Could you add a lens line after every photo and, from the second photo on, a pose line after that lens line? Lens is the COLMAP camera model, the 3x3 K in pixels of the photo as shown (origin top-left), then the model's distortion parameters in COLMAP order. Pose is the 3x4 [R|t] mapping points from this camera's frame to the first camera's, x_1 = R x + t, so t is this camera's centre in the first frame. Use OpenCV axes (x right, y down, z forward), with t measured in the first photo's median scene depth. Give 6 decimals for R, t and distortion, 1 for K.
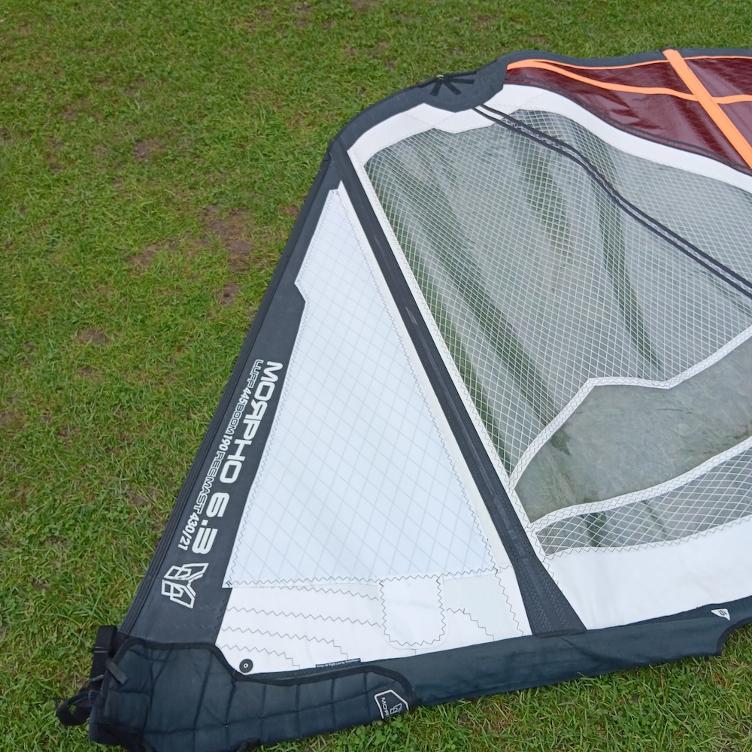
lens RADIAL K [[771.8, 0, 376.0], [0, 771.8, 376.0], [0, 0, 1]] dist [0.130917, -0.280786]
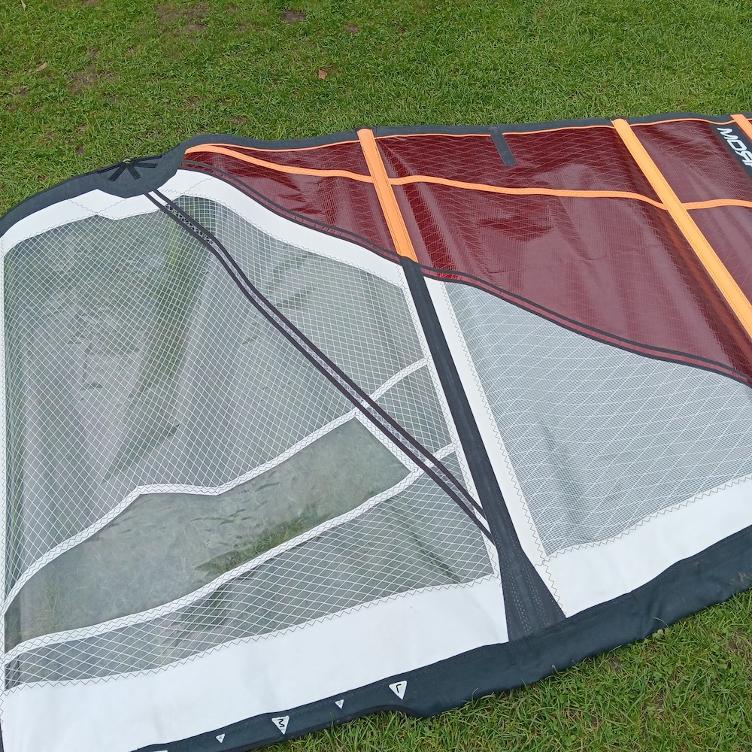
lens RADIAL K [[771.8, 0, 376.0], [0, 771.8, 376.0], [0, 0, 1]] dist [0.130917, -0.280786]
pose [[0.999743, -0.022566, 0.001965, 0.581184], [0.022638, 0.998387, -0.052061, -0.077238], [-0.000787, 0.052092, 0.998642, 0.034438]]
